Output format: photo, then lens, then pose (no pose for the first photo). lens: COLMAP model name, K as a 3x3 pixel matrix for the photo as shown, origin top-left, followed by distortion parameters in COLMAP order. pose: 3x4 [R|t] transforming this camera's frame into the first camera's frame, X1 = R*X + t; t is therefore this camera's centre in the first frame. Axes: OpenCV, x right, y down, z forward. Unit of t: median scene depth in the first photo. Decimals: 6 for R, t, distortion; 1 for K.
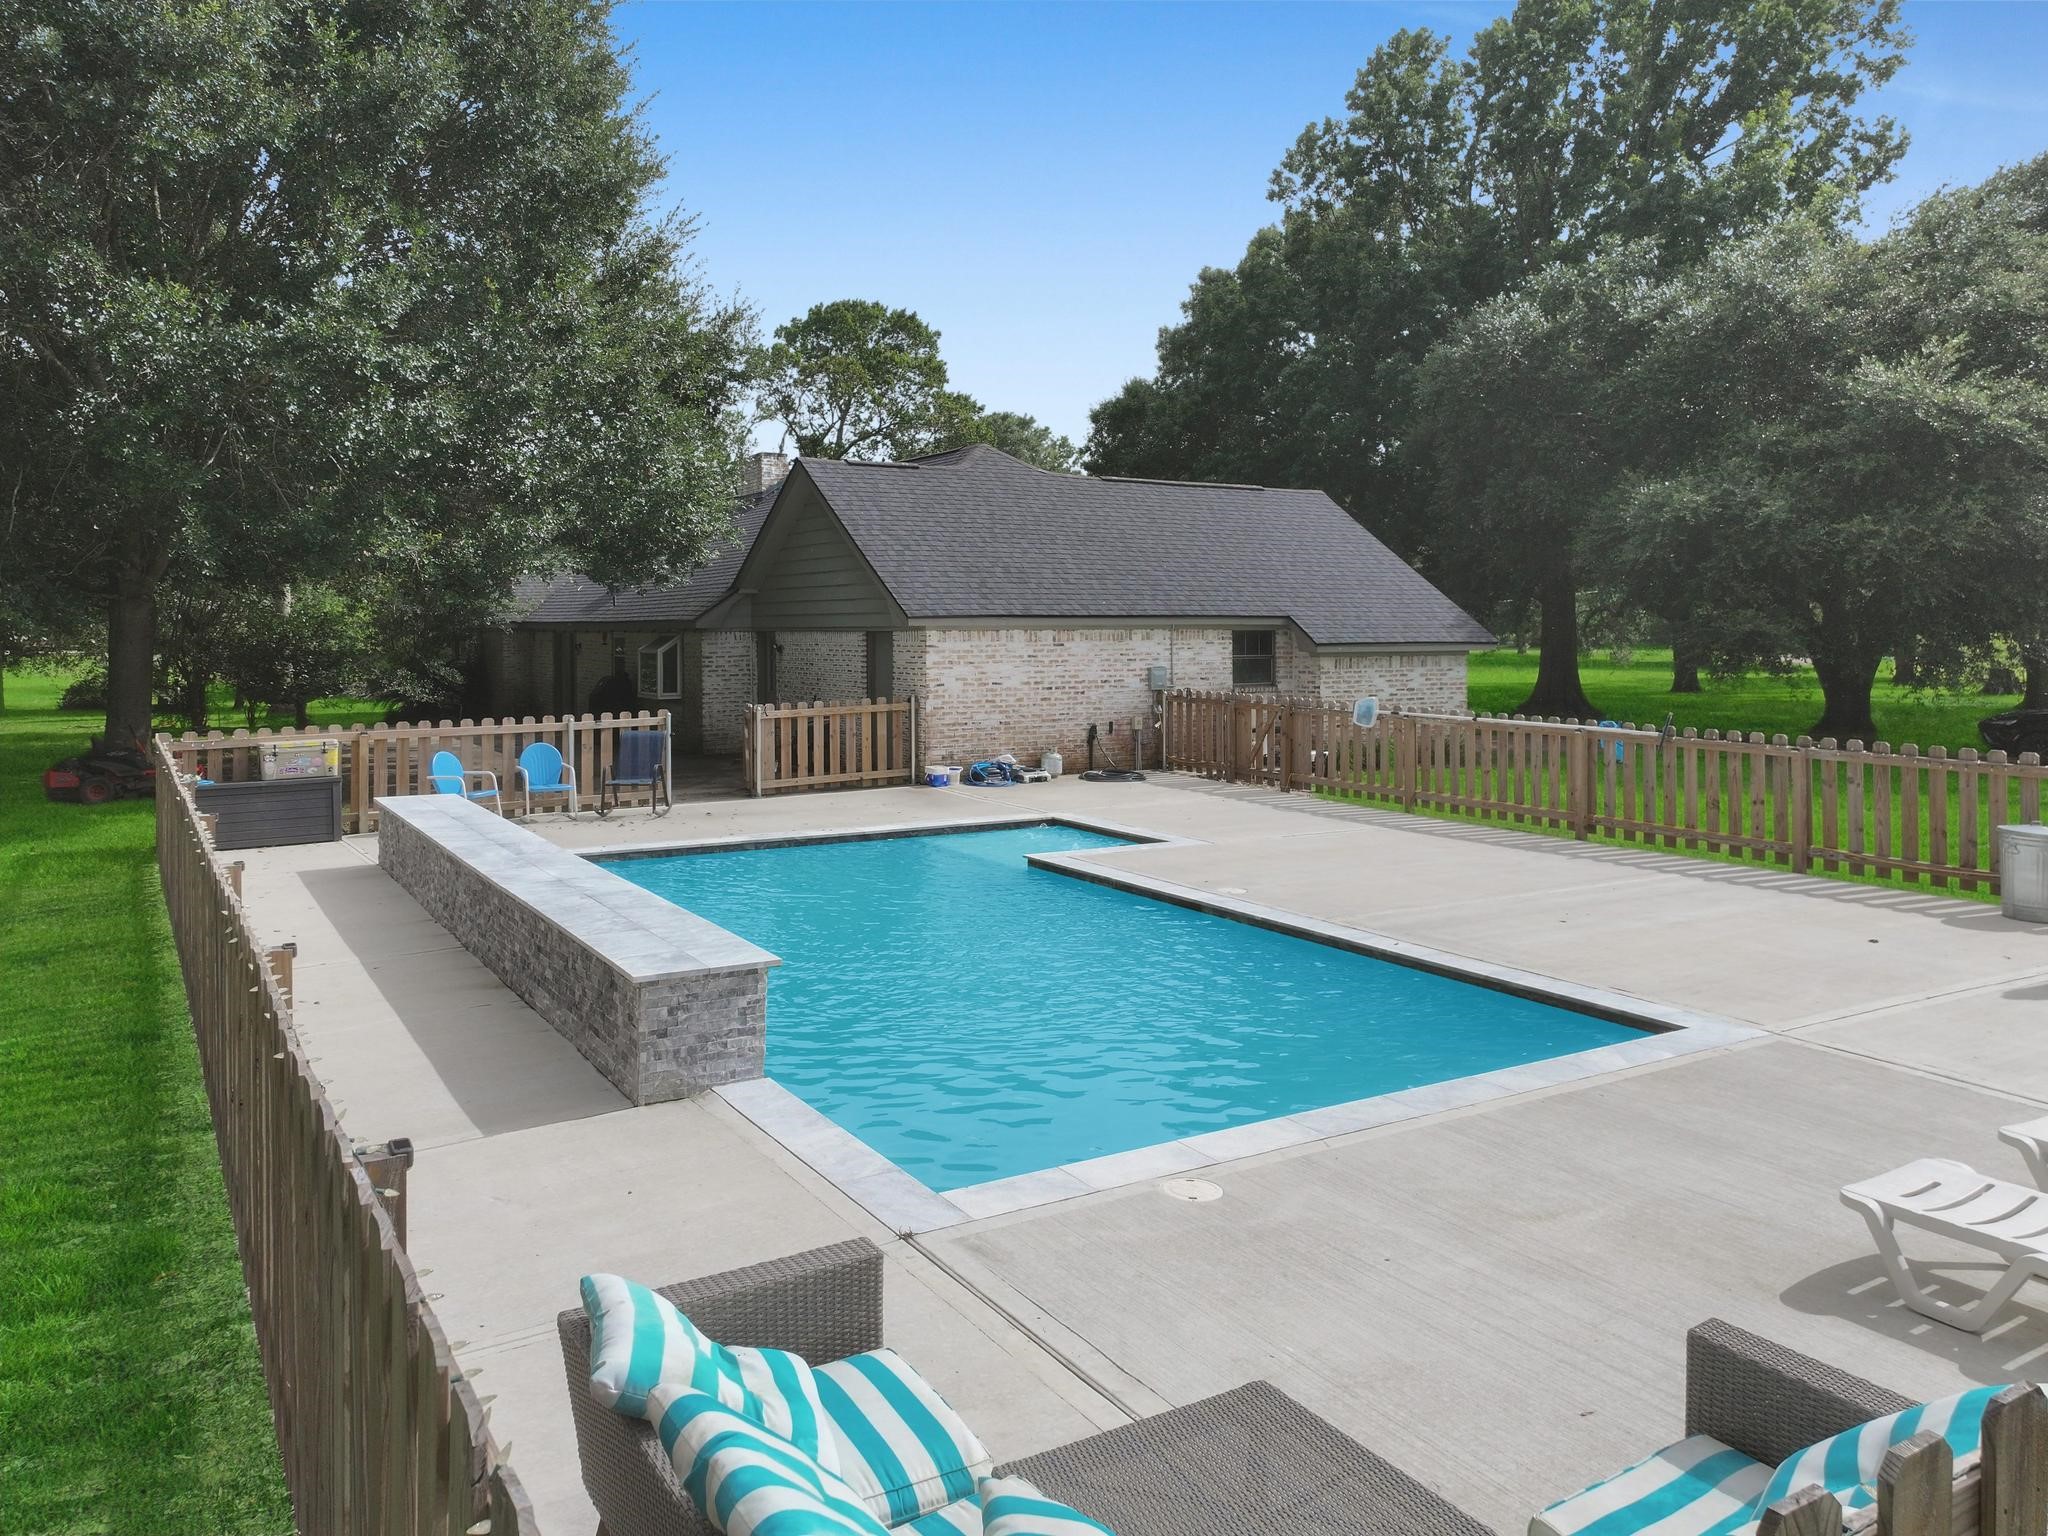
lens RADIAL K [[1438.6, 0, 1024.0], [0, 1438.6, 768.0], [0, 0, 1]] dist [0.002911, 0.004083]
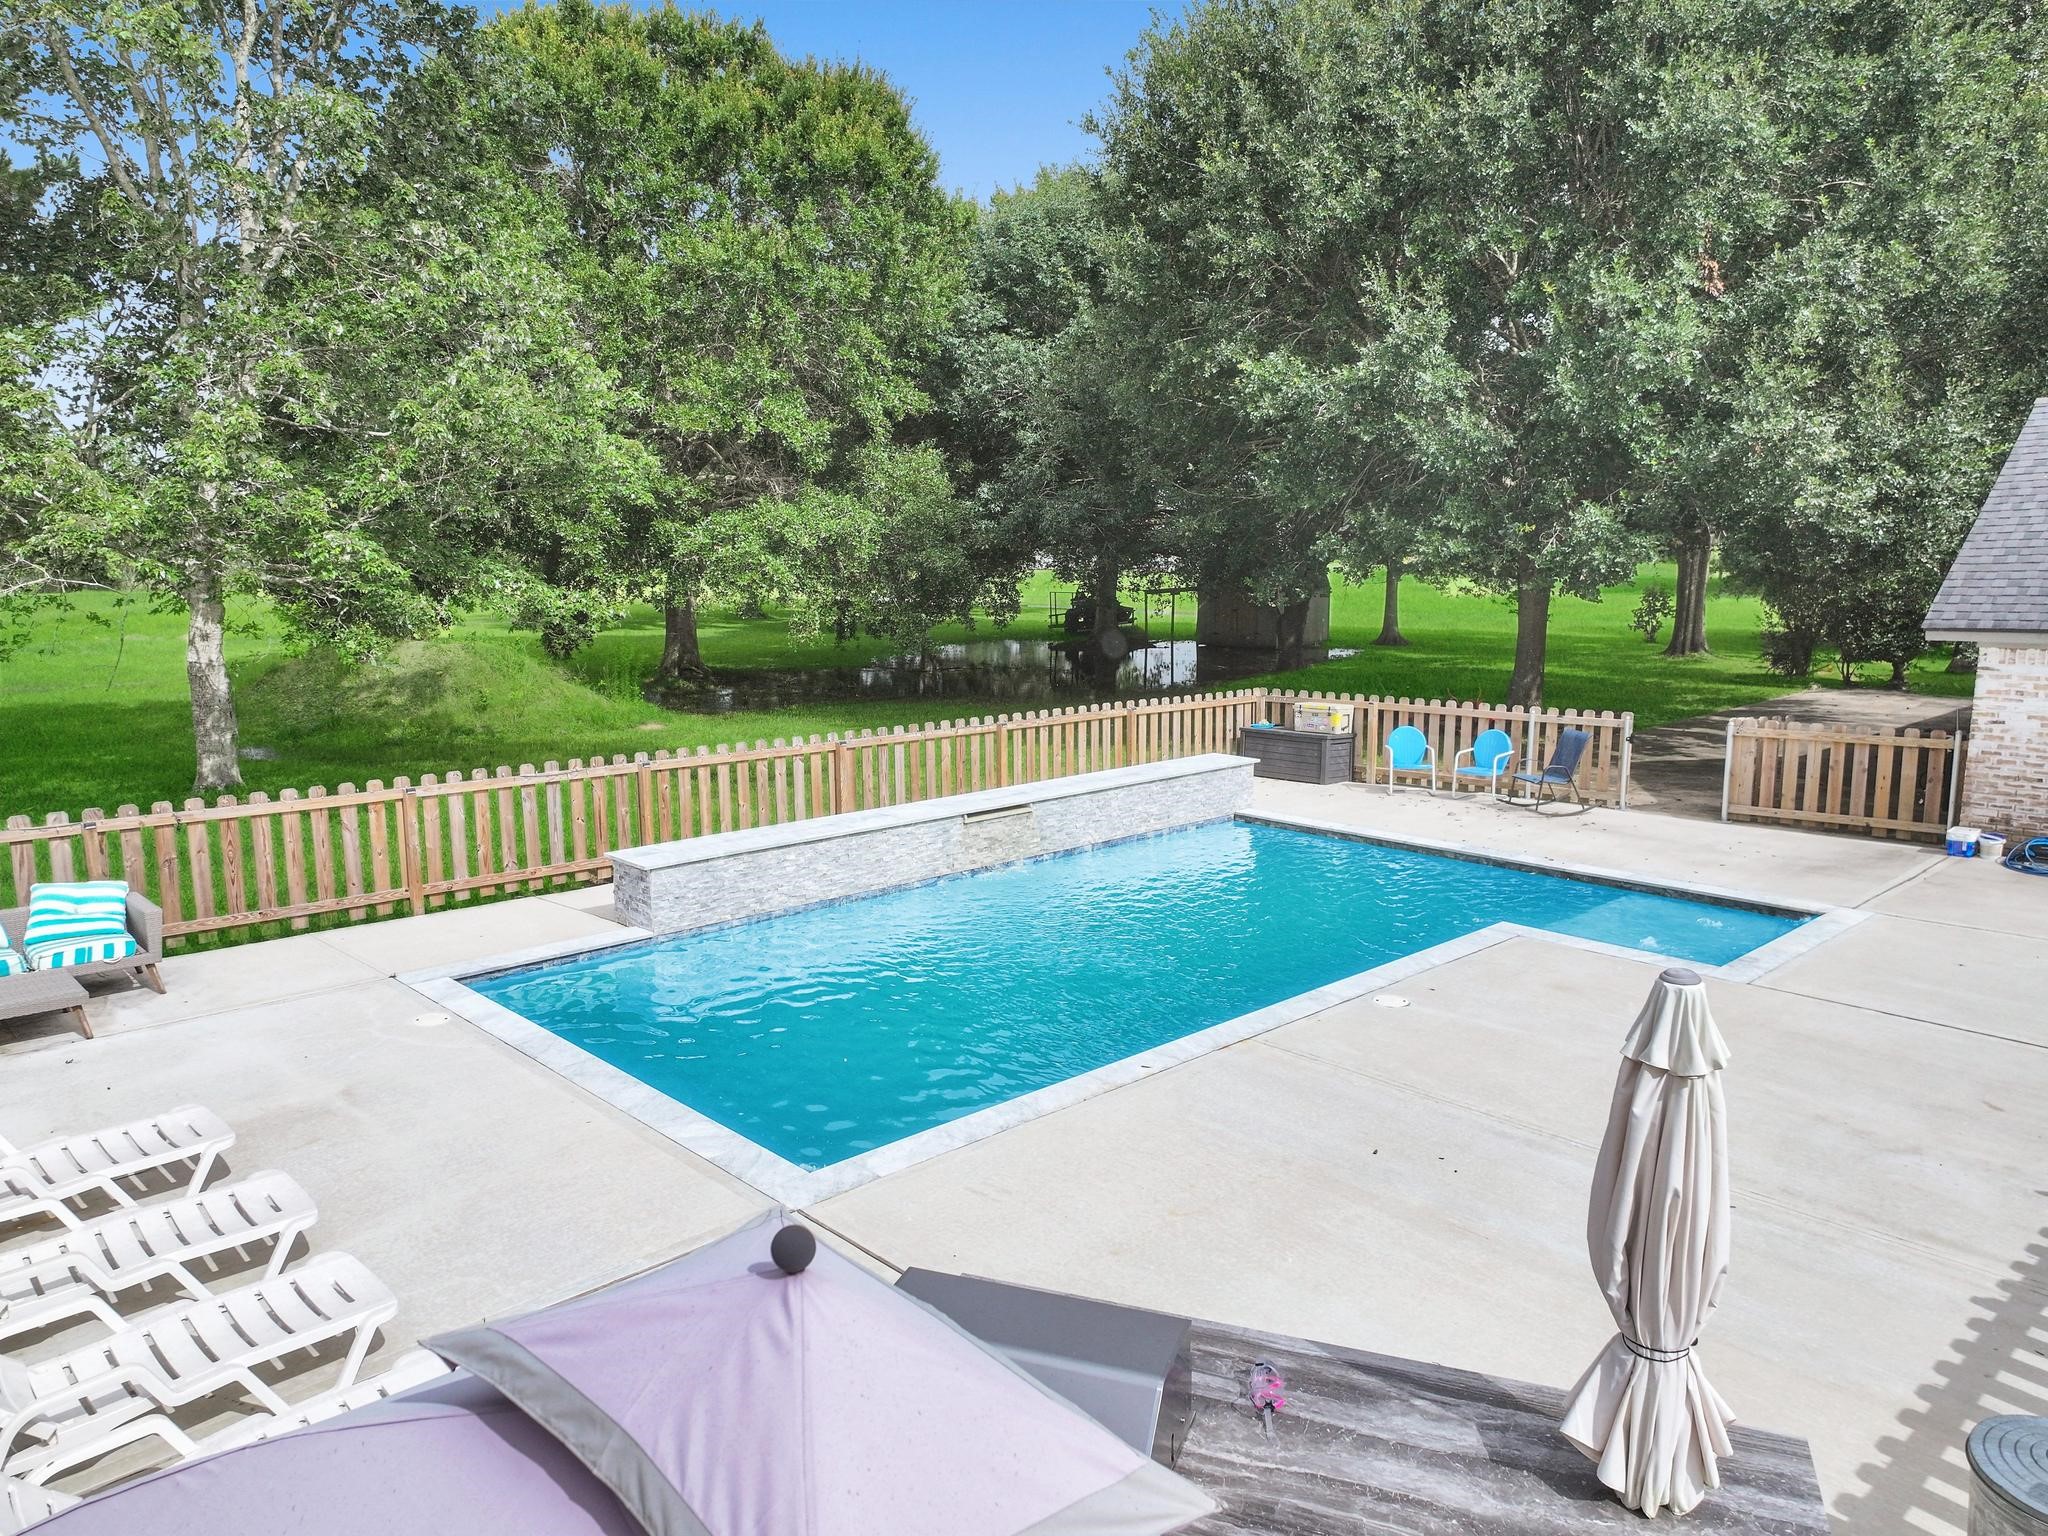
lens RADIAL K [[1438.6, 0, 1024.0], [0, 1438.6, 768.0], [0, 0, 1]] dist [0.002911, 0.004083]
pose [[0.199048, 0.126771, -0.971756, 0.607879], [-0.129338, 0.986322, 0.102178, -0.048622], [0.971417, 0.105347, 0.212722, 0.380805]]
